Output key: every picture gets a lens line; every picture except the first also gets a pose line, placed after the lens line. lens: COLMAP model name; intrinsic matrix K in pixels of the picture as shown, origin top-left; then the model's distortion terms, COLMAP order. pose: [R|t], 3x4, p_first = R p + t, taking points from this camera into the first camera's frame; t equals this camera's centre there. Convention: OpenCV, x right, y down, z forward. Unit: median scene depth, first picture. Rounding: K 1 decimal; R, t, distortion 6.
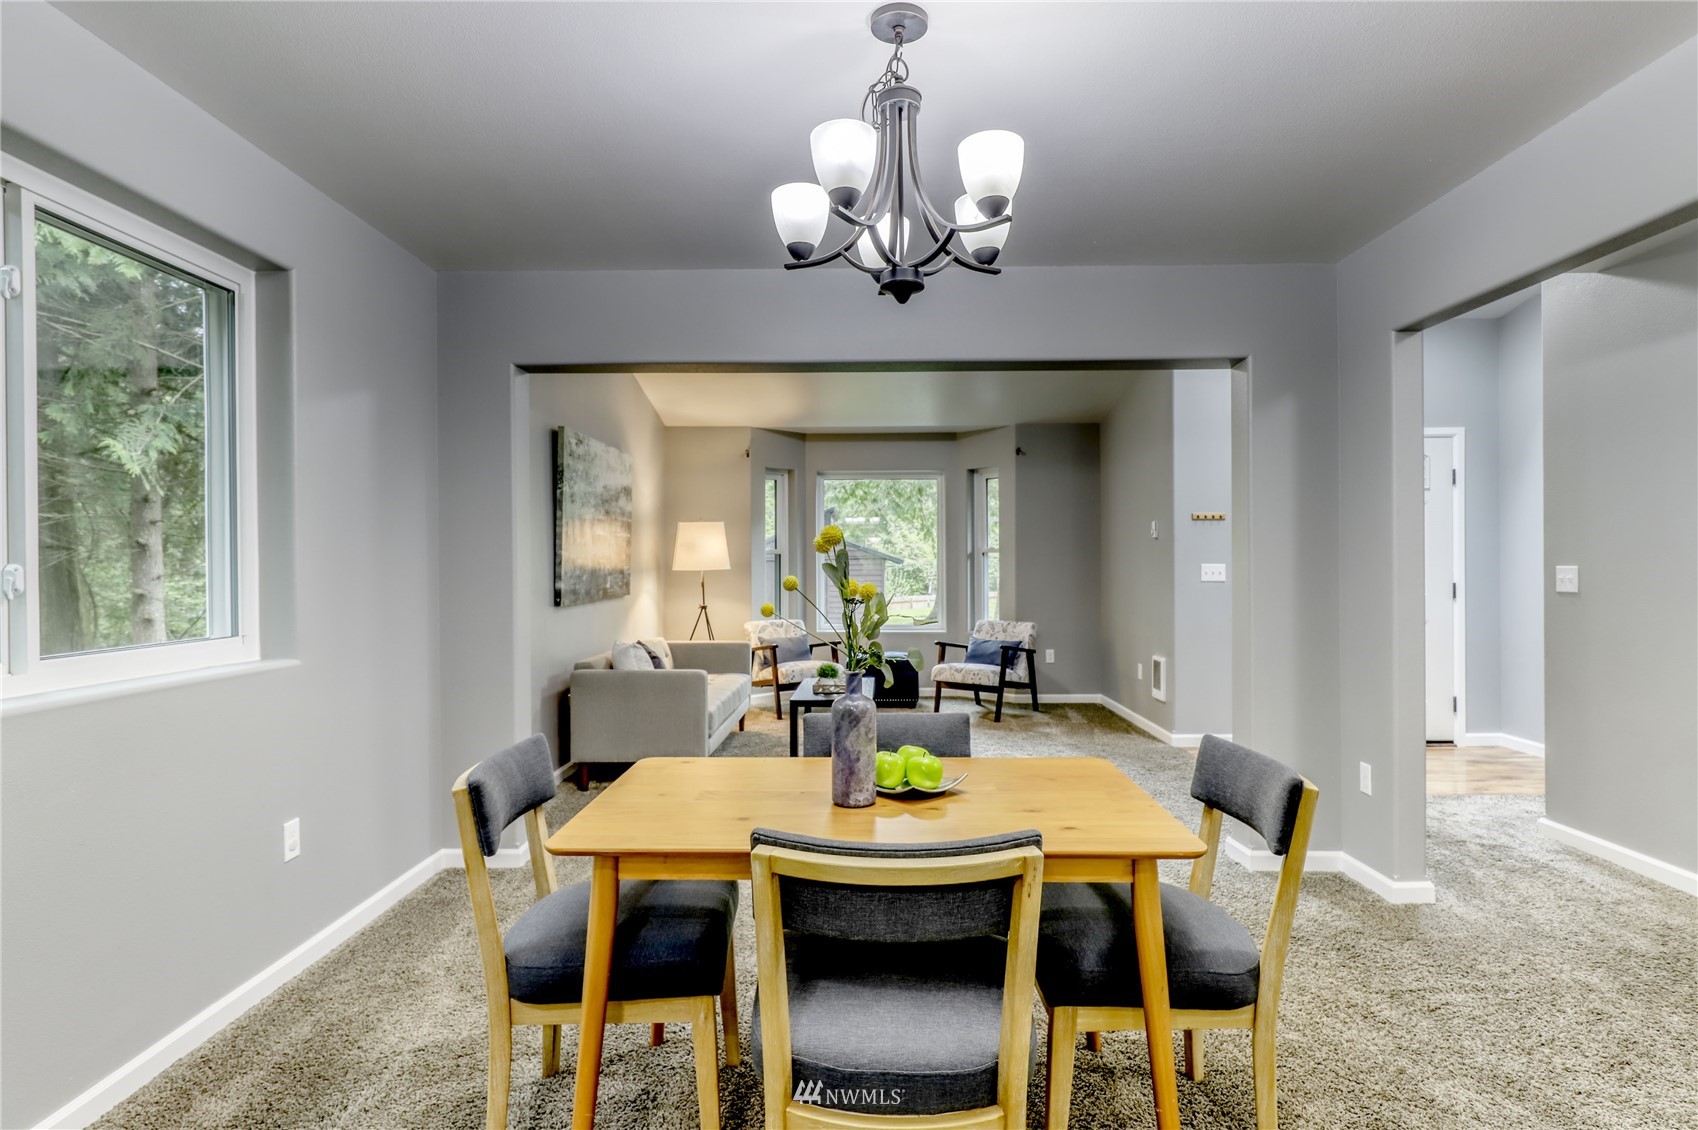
lens RADIAL K [[904.4, 0, 849.0], [0, 904.4, 565.0], [0, 0, 1]] dist [-0.000059, -0.000140]
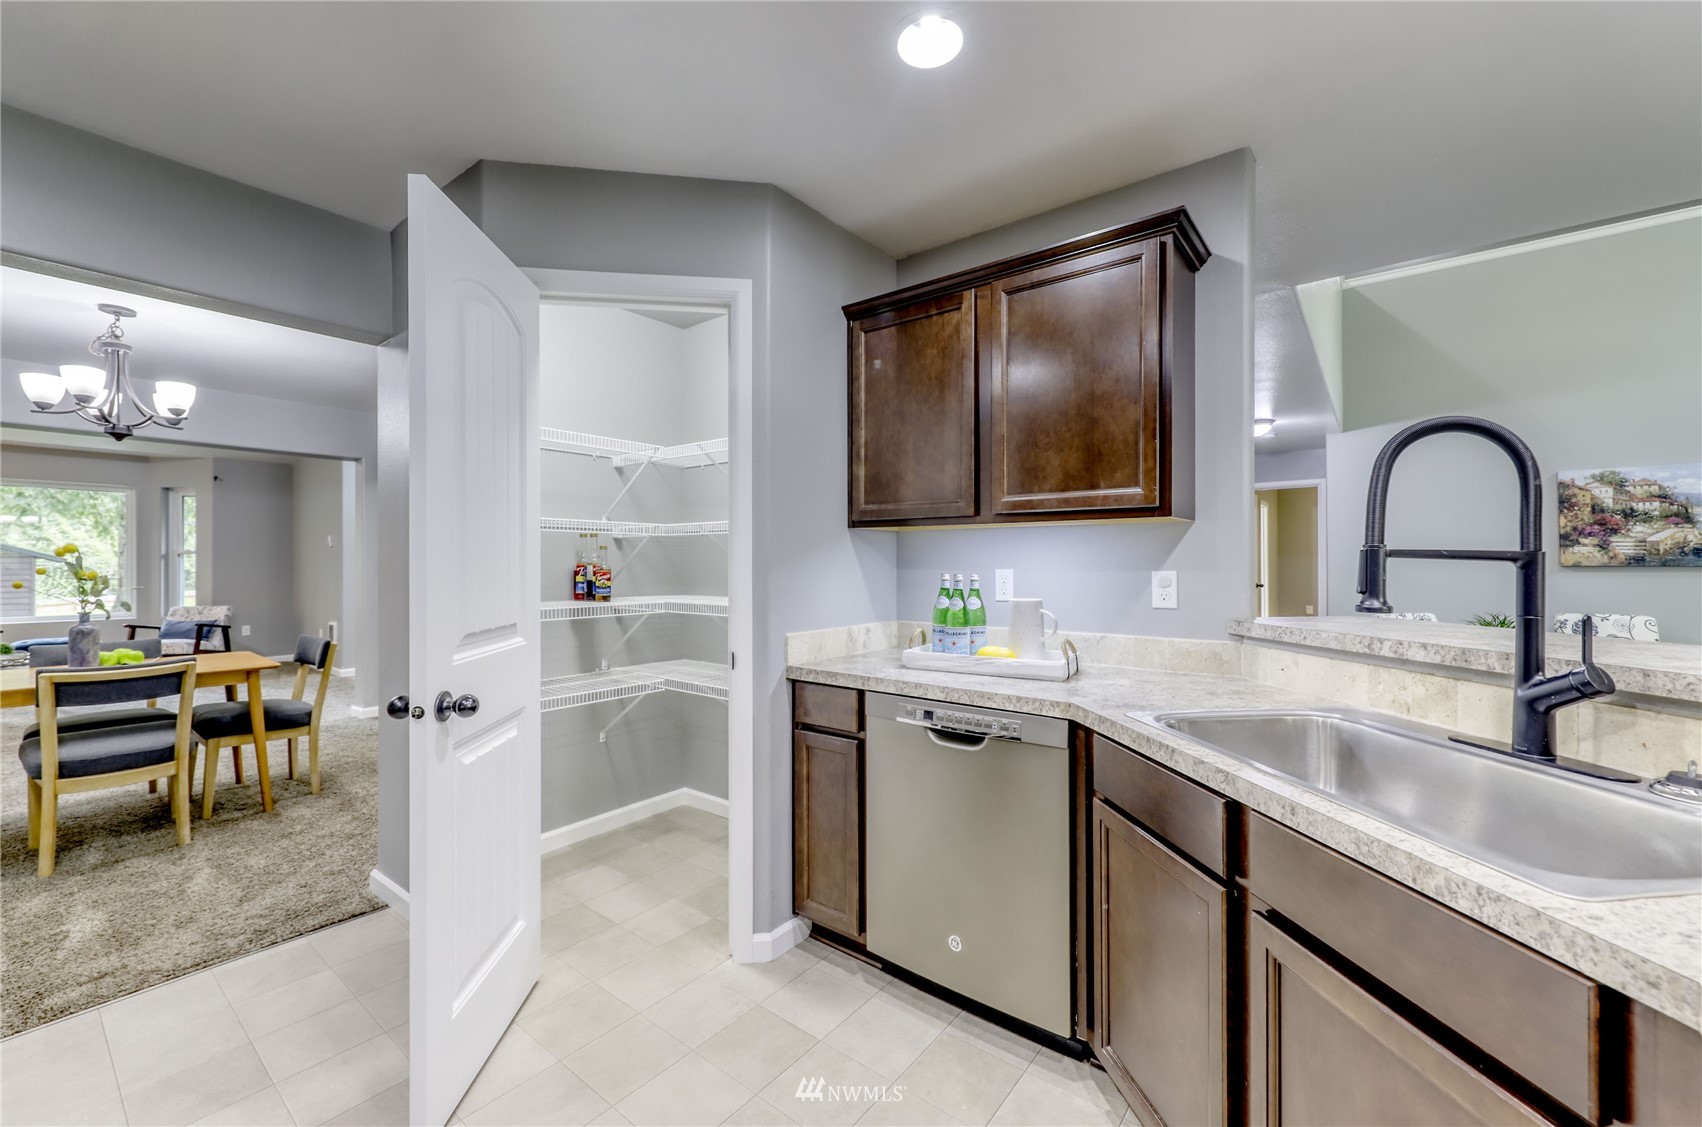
lens RADIAL K [[681.2, 0, 851.0], [0, 681.2, 563.5], [0, 0, 1]] dist [0.000318, -0.000145]
pose [[0.604557, 0.004617, 0.796548, -0.049361], [-0.002636, 0.999989, -0.003795, 0.000982], [-0.796557, 0.000195, 0.604563, -0.381302]]
